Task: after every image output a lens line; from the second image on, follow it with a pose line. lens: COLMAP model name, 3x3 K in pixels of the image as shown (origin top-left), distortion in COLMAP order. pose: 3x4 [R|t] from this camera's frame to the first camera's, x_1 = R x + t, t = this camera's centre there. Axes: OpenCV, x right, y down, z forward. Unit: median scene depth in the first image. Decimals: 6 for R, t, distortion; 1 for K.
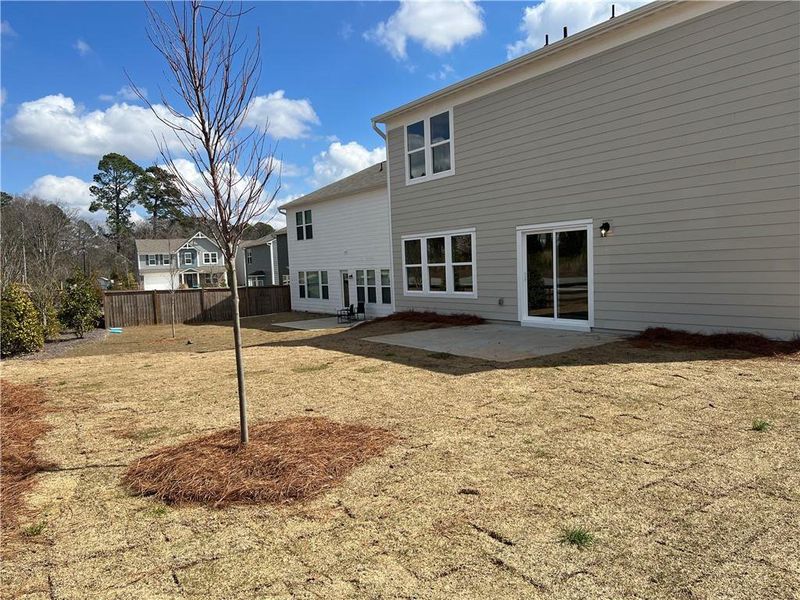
lens RADIAL K [[598.0, 0, 400.0], [0, 598.0, 300.0], [0, 0, 1]] dist [0.103518, -0.144751]
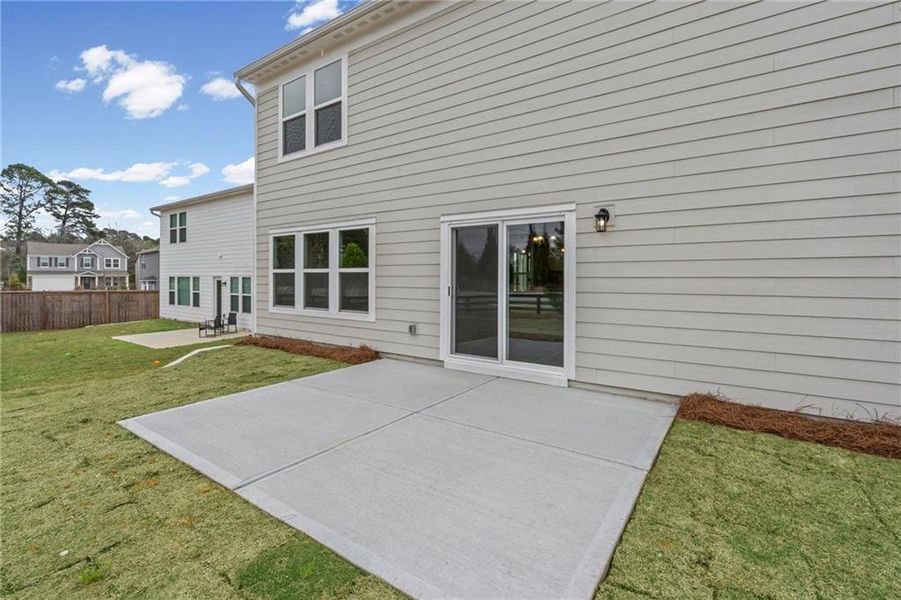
lens RADIAL K [[405.0, 0, 450.1], [0, 405.0, 279.3], [0, 0, 1]] dist [-0.000089, -0.000218]
pose [[0.936425, 0.039524, 0.348634, 0.023215], [-0.018329, 0.997789, -0.063887, -0.011374], [-0.350388, 0.053435, 0.935079, 0.270513]]
